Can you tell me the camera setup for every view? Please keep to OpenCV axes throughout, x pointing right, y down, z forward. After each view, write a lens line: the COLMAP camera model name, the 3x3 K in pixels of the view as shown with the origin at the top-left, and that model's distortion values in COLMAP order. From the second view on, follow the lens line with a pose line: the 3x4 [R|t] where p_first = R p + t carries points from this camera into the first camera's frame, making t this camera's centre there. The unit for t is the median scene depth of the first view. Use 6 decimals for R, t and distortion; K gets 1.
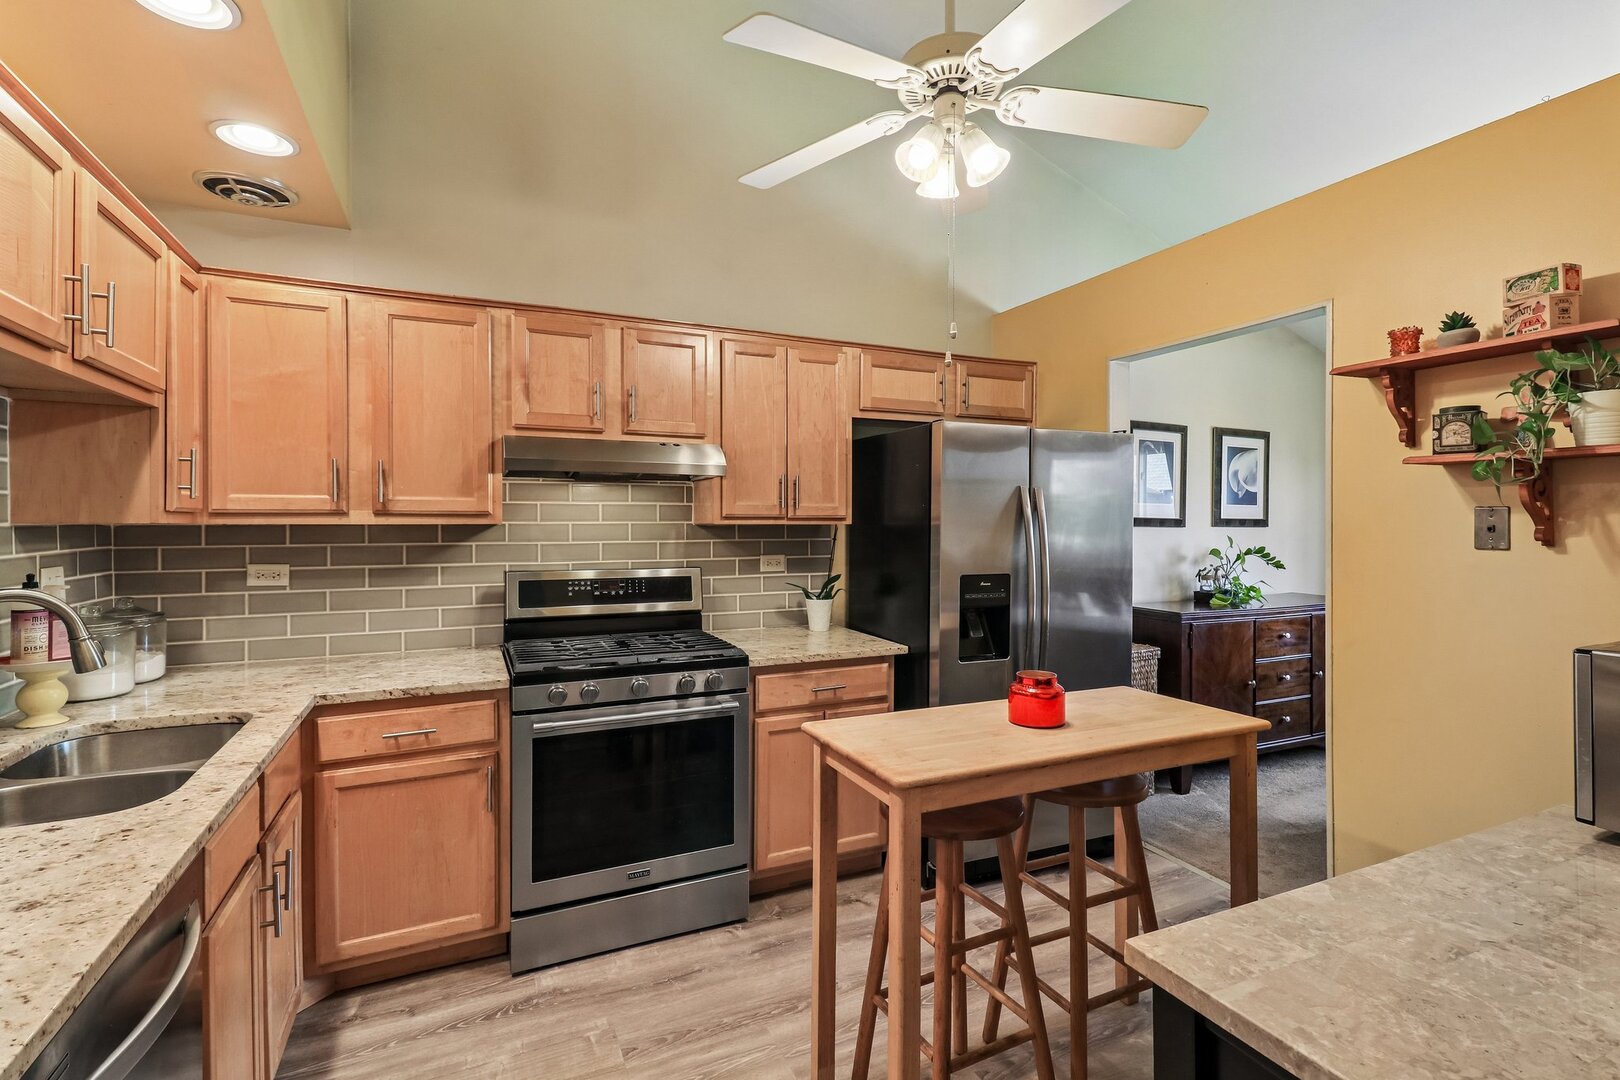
lens RADIAL K [[747.5, 0, 811.9], [0, 747.5, 531.0], [0, 0, 1]] dist [0.014734, -0.009856]
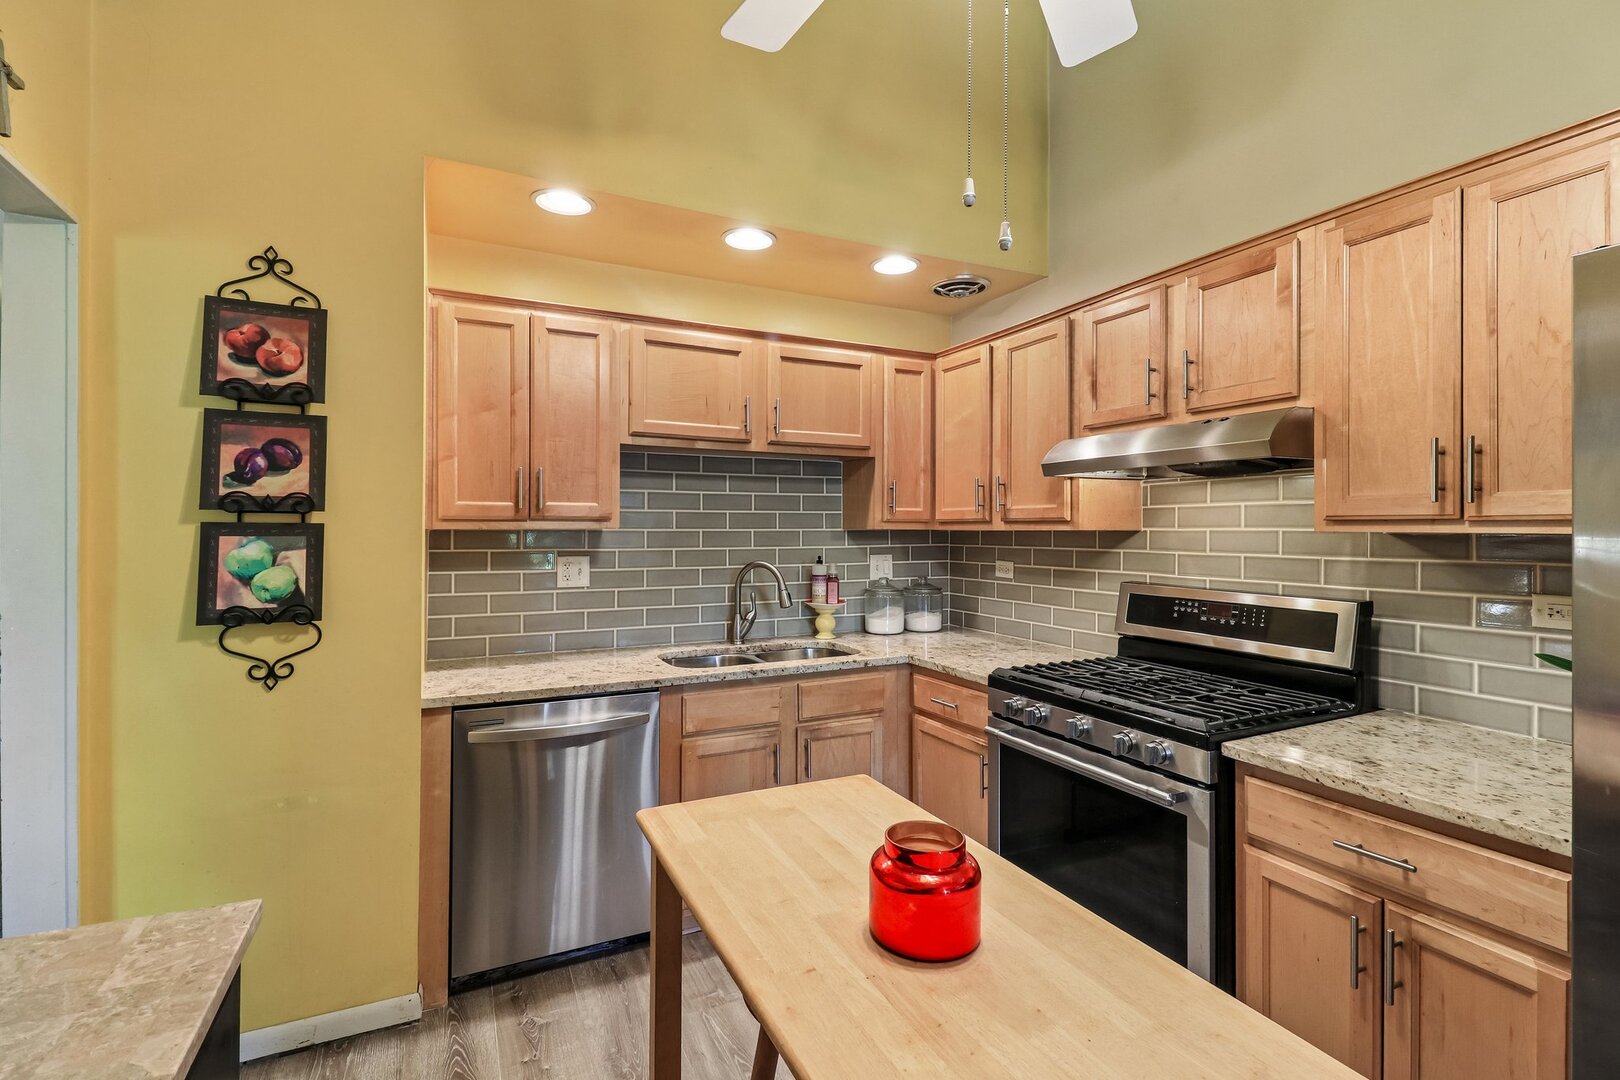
lens RADIAL K [[747.5, 0, 811.9], [0, 747.5, 529.7], [0, 0, 1]] dist [0.014734, -0.009856]
pose [[0.019921, 0.001540, -0.999800, 0.545560], [-0.013250, 0.999911, 0.001276, -0.006865], [0.999714, 0.013222, 0.019940, 0.627965]]
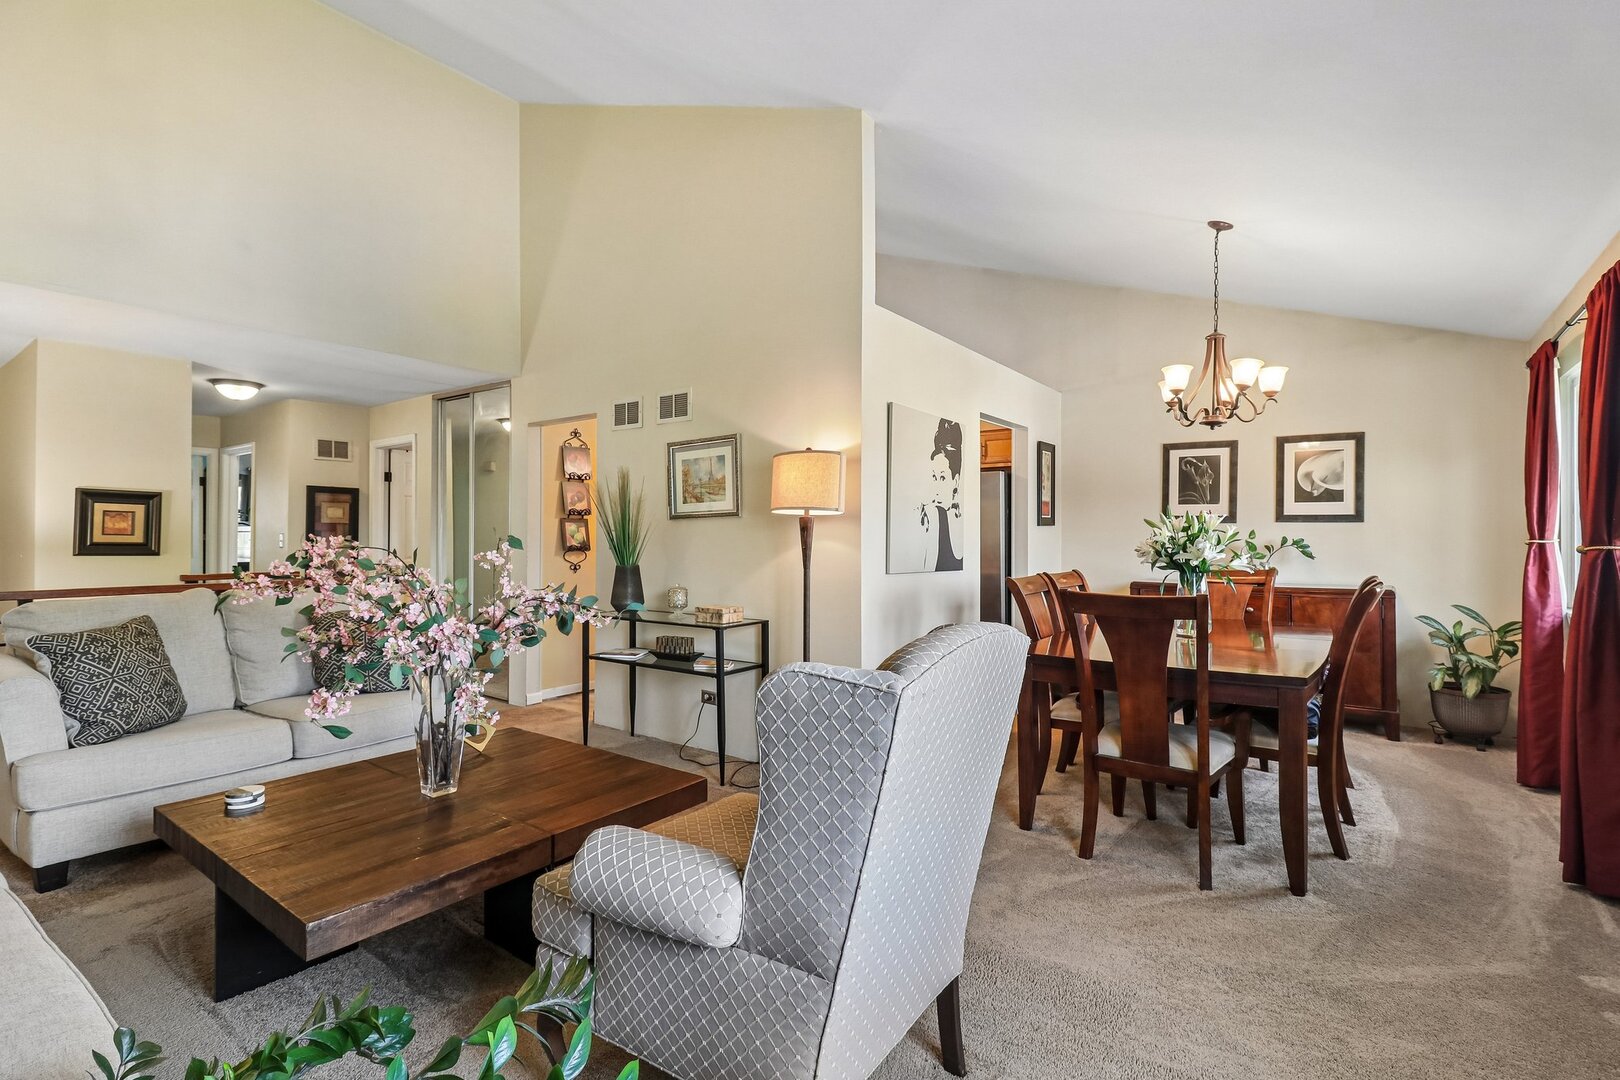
lens RADIAL K [[747.5, 0, 811.6], [0, 747.5, 534.8], [0, 0, 1]] dist [0.014734, -0.009856]
pose [[0.469215, 0.005156, -0.883069, 2.011160], [-0.009646, 0.999953, 0.000713, 0.032490], [0.883031, 0.008184, 0.469243, -0.251261]]
